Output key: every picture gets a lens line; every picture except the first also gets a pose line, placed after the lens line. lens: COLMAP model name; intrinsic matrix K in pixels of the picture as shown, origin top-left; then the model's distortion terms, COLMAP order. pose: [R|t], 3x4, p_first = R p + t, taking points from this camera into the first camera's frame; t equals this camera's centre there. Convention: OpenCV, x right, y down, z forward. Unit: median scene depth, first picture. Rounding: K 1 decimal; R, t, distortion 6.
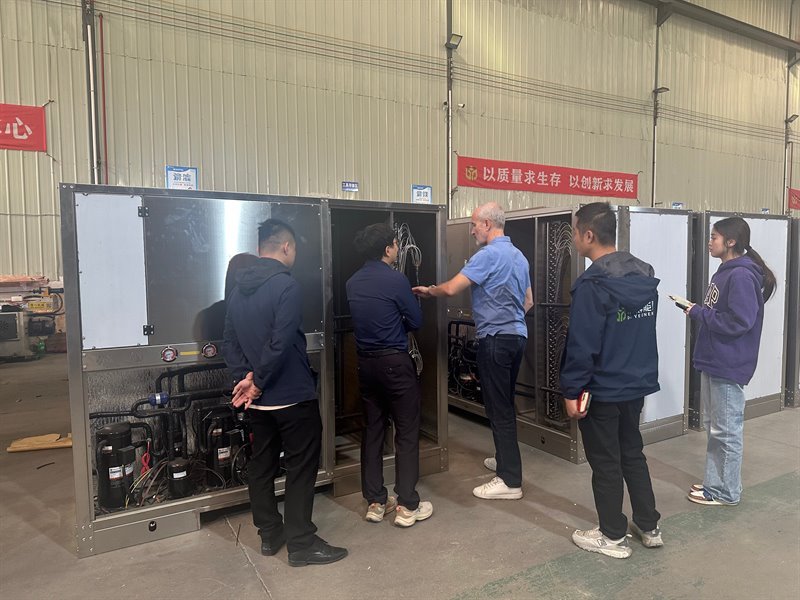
lens RADIAL K [[564.9, 0, 400.5], [0, 564.9, 298.9], [0, 0, 1]] dist [-0.009080, -0.001906]
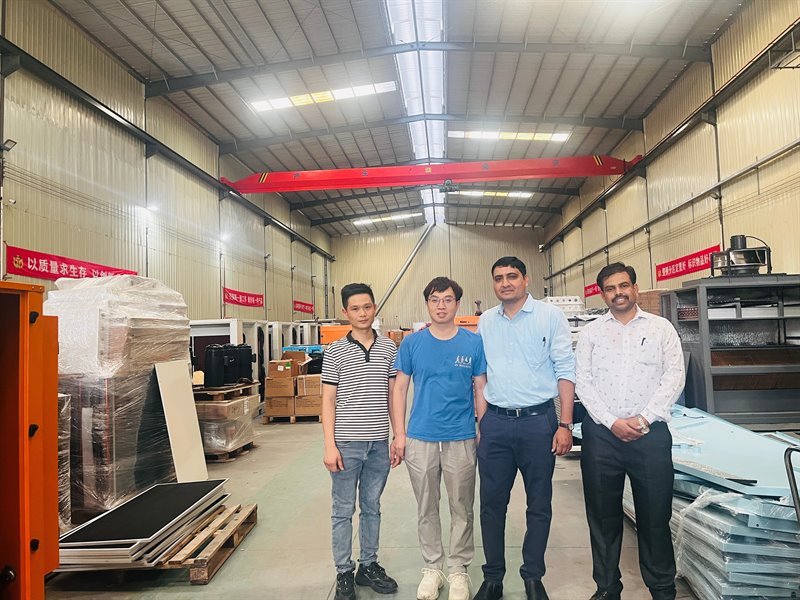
lens RADIAL K [[564.9, 0, 401.2], [0, 564.9, 299.9], [0, 0, 1]] dist [-0.009080, -0.001906]
pose [[0.564787, 0.045171, 0.823999, -0.339187], [0.074393, 0.991648, -0.105353, 0.019979], [-0.821877, 0.120802, 0.556710, -0.203943]]
